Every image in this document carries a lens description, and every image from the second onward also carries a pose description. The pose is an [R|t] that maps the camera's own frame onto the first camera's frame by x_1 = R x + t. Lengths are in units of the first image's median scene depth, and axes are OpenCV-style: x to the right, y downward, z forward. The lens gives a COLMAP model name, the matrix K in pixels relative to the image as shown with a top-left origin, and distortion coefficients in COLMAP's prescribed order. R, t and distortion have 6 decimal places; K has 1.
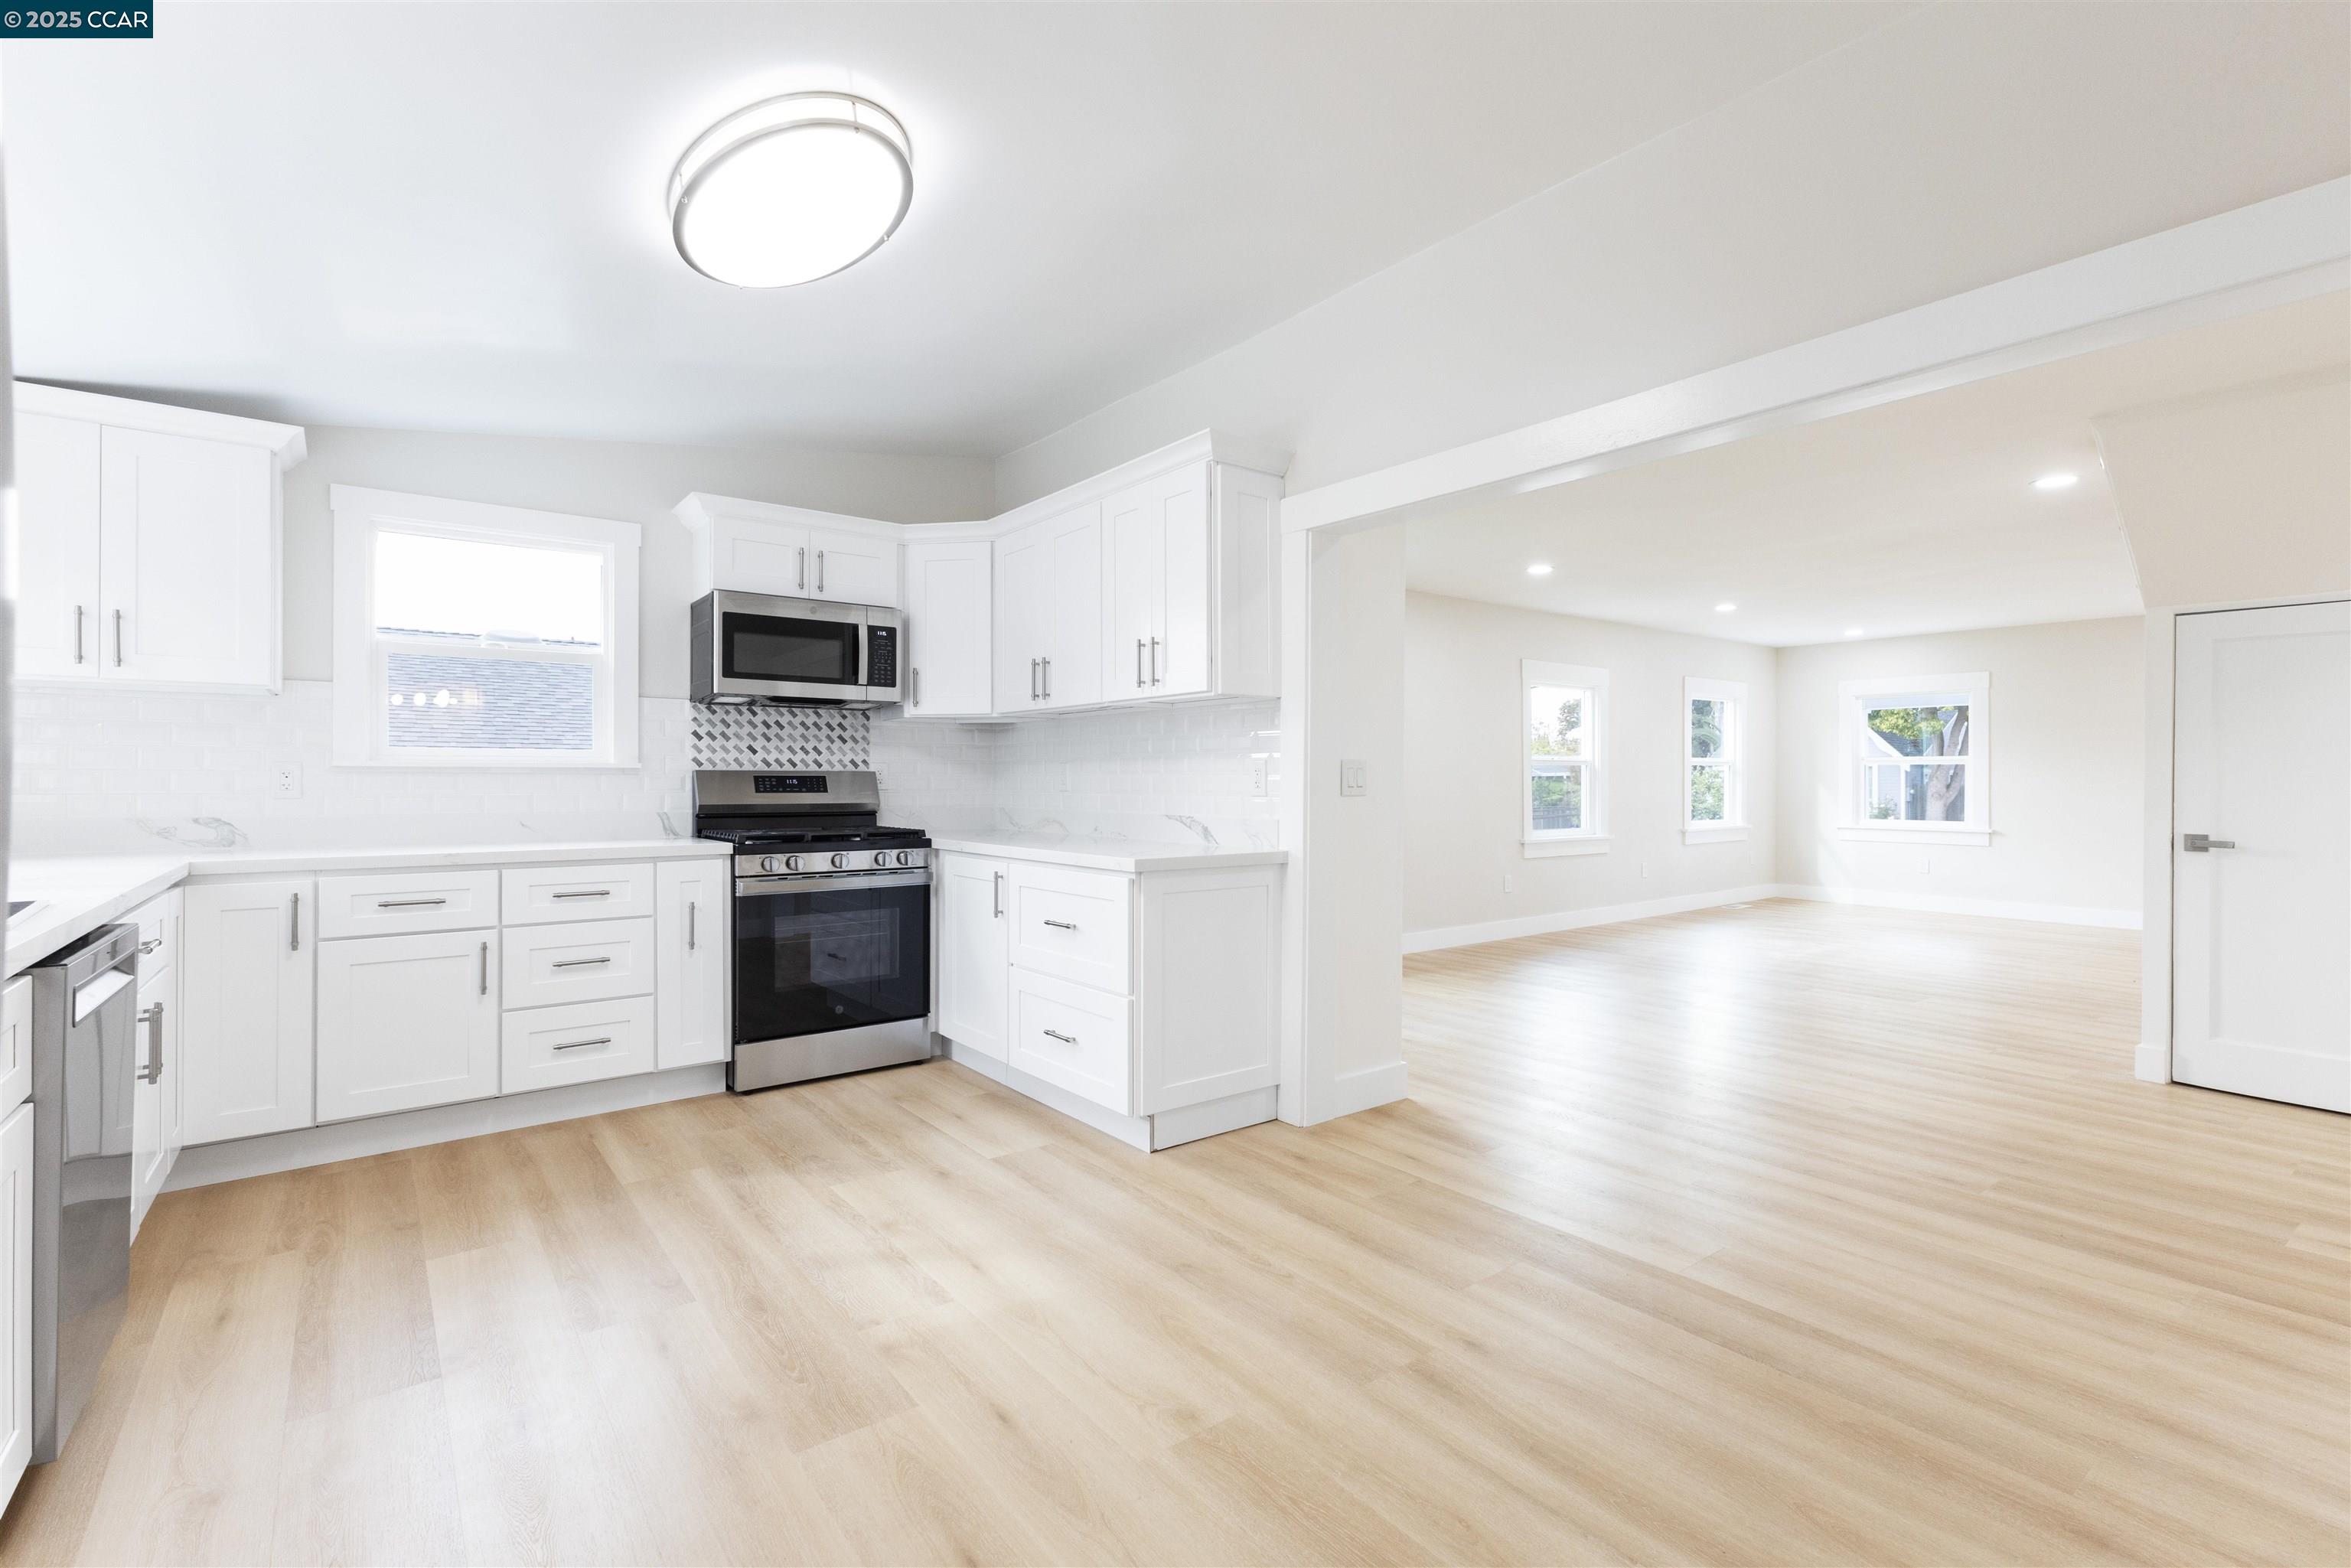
lens RADIAL K [[1065.9, 0, 1179.7], [0, 1065.9, 775.1], [0, 0, 1]] dist [0.011948, 0.000424]
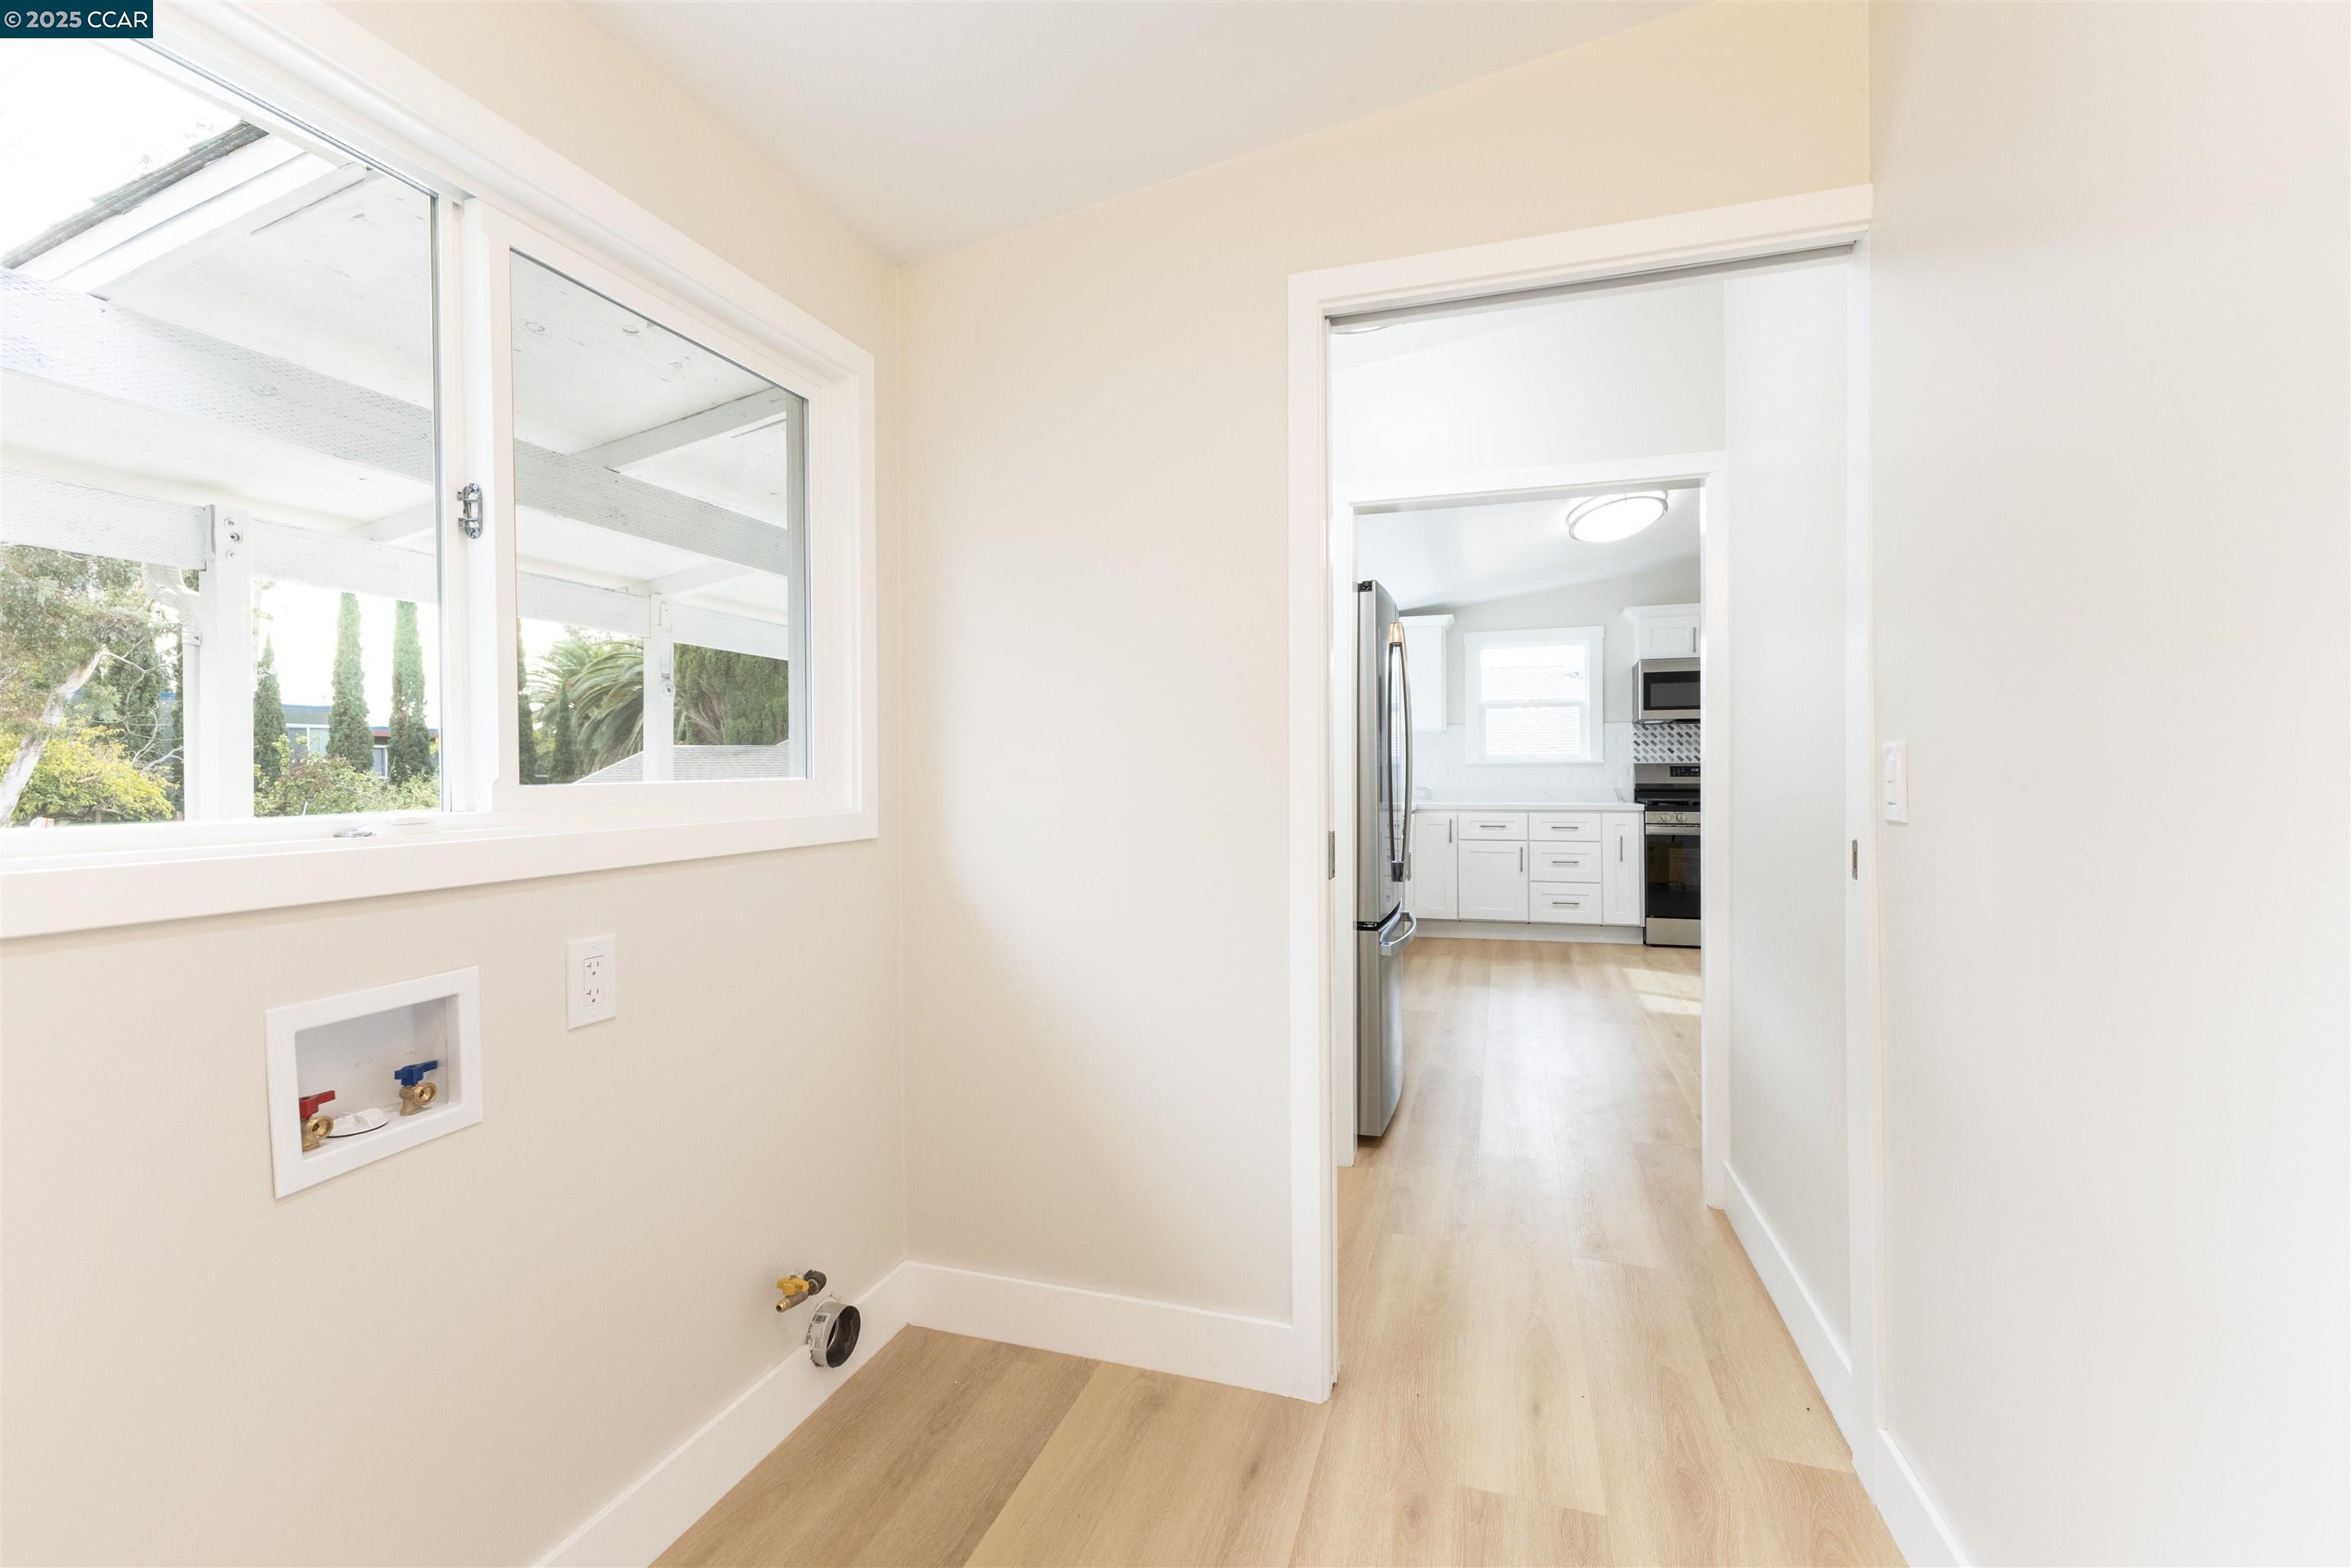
lens RADIAL K [[1008.2, 0, 1180.5], [0, 1008.2, 782.8], [0, 0, 1]] dist [0.002210, 0.000187]
pose [[0.570253, 0.005391, -0.821452, 0.459872], [0.010075, 0.999857, 0.013556, -0.002841], [0.821408, -0.016007, 0.570117, -0.523041]]
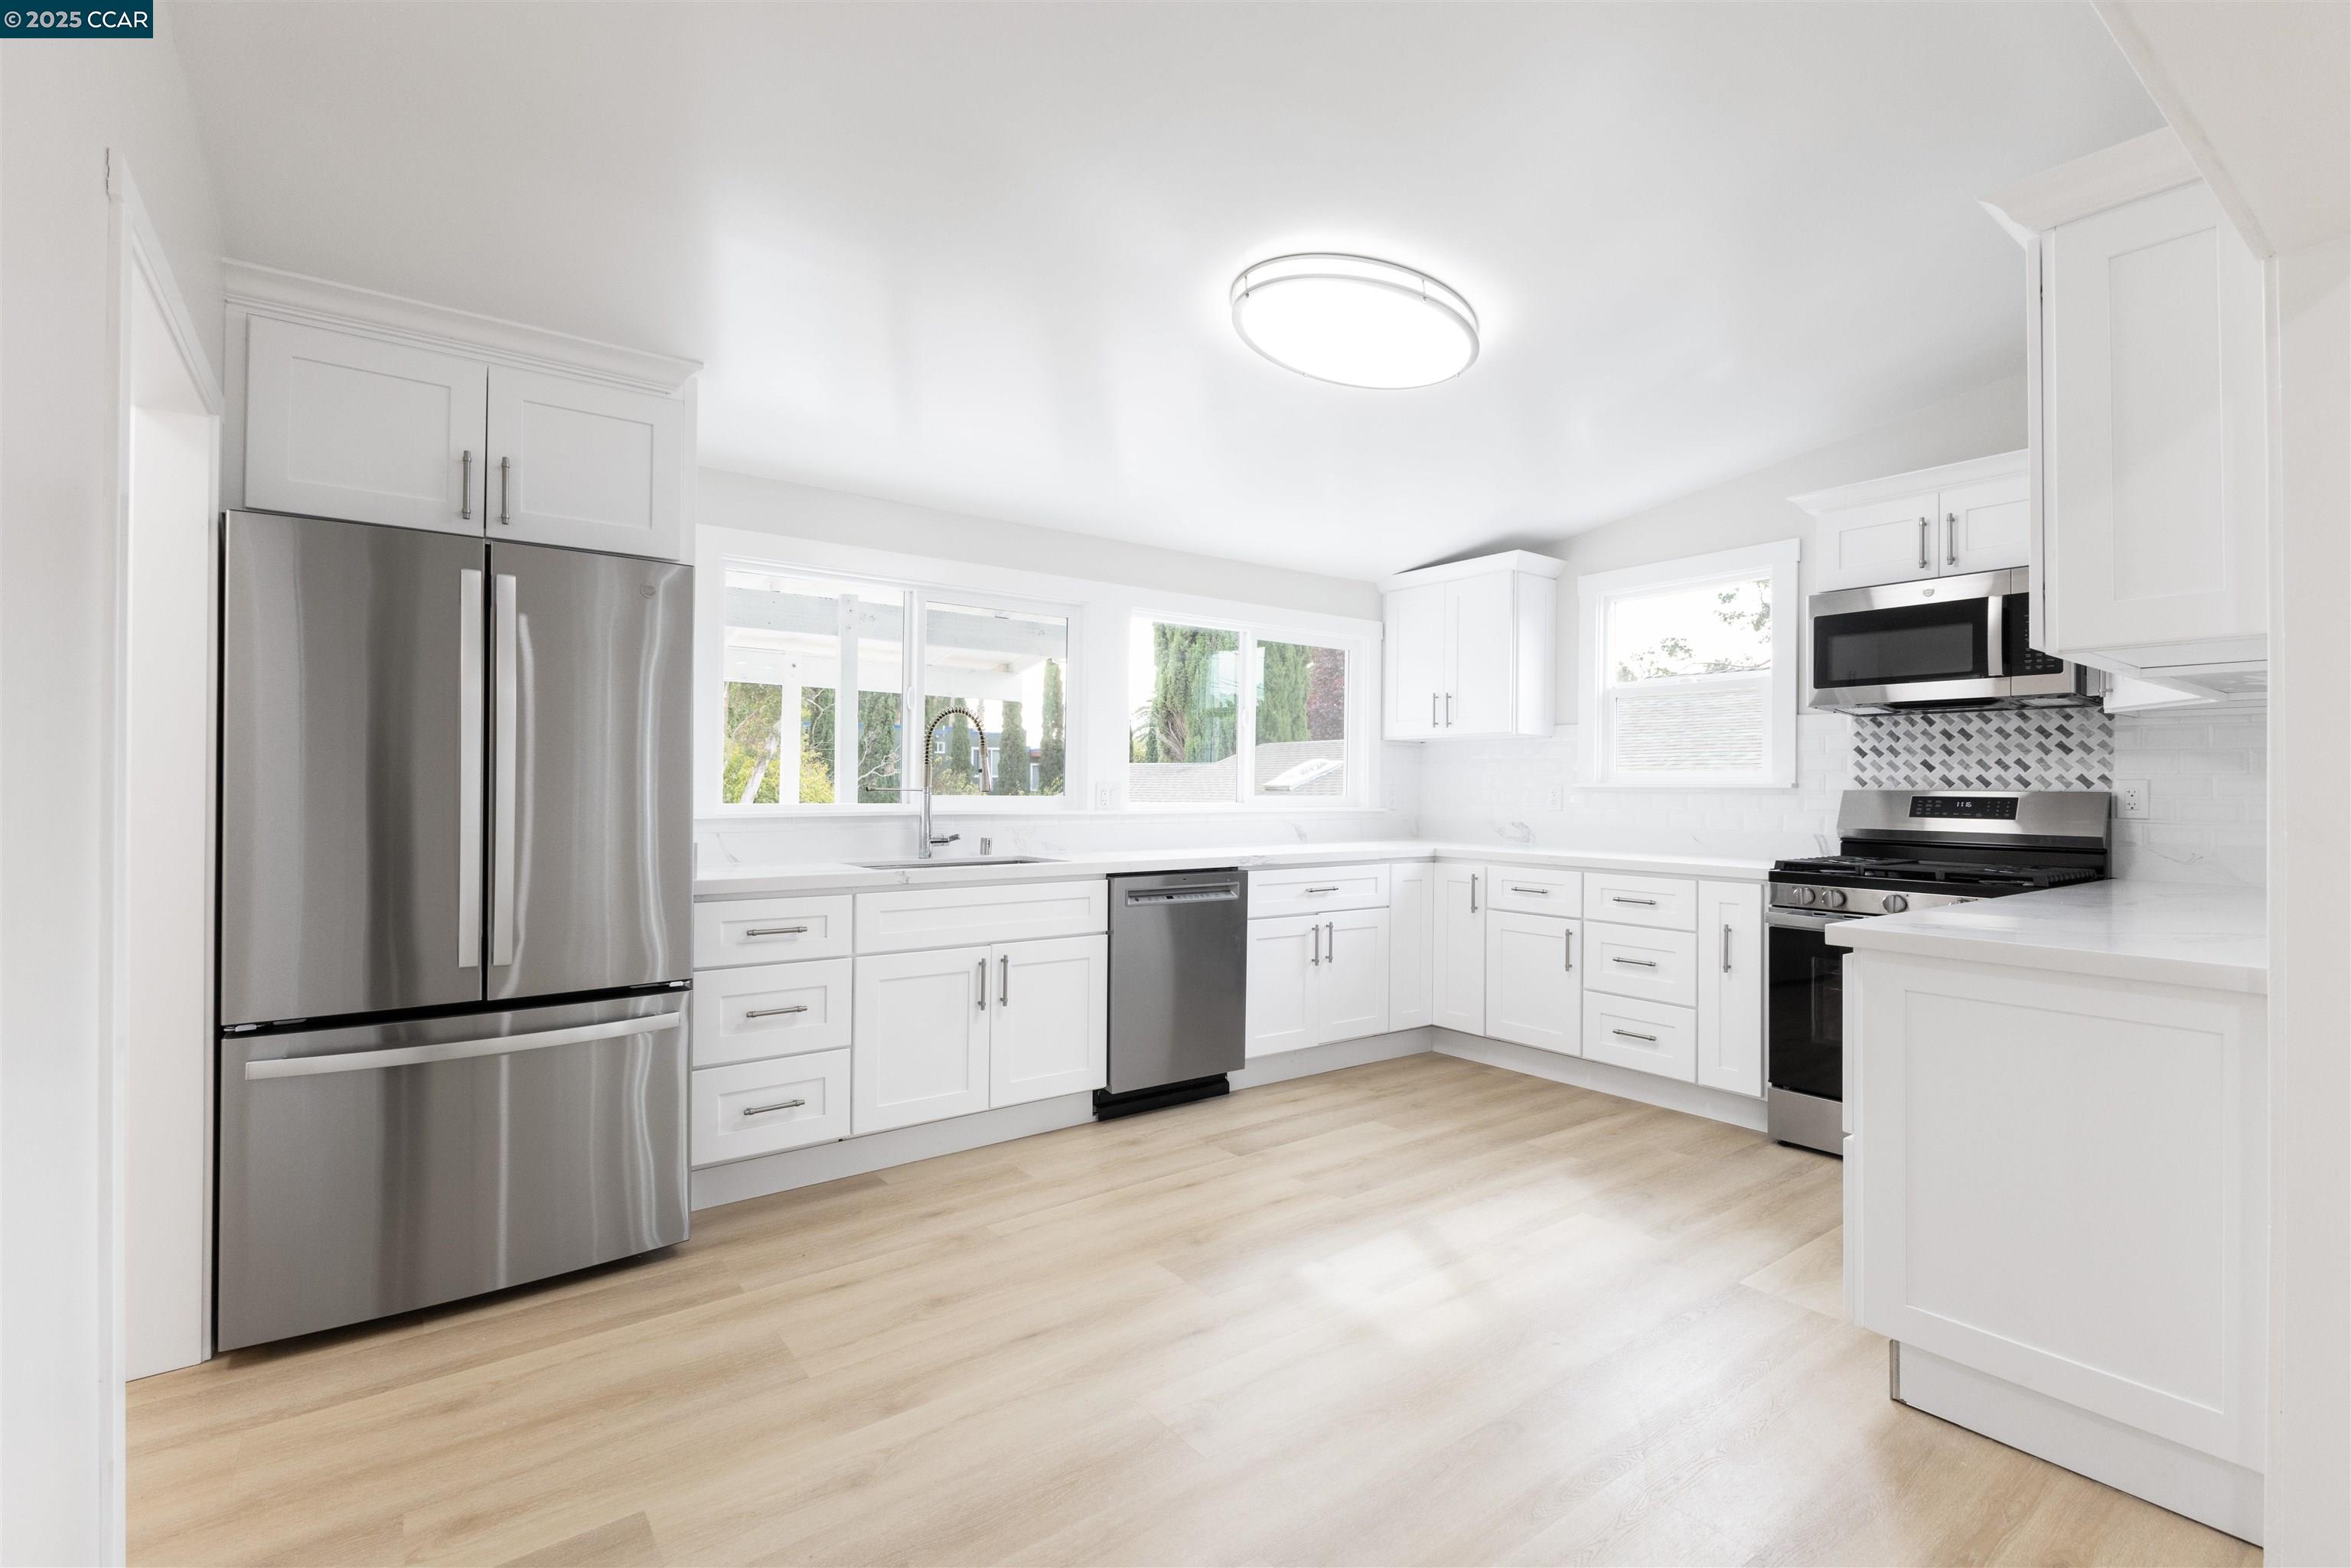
lens RADIAL K [[1045.2, 0, 1175.5], [0, 1045.2, 784.0], [0, 0, 1]] dist [-0.000087, -0.000096]
pose [[-0.003374, -0.005770, -0.999978, 0.435741], [-0.004090, 0.999975, -0.005756, -0.002338], [0.999986, 0.004071, -0.003397, 0.425193]]
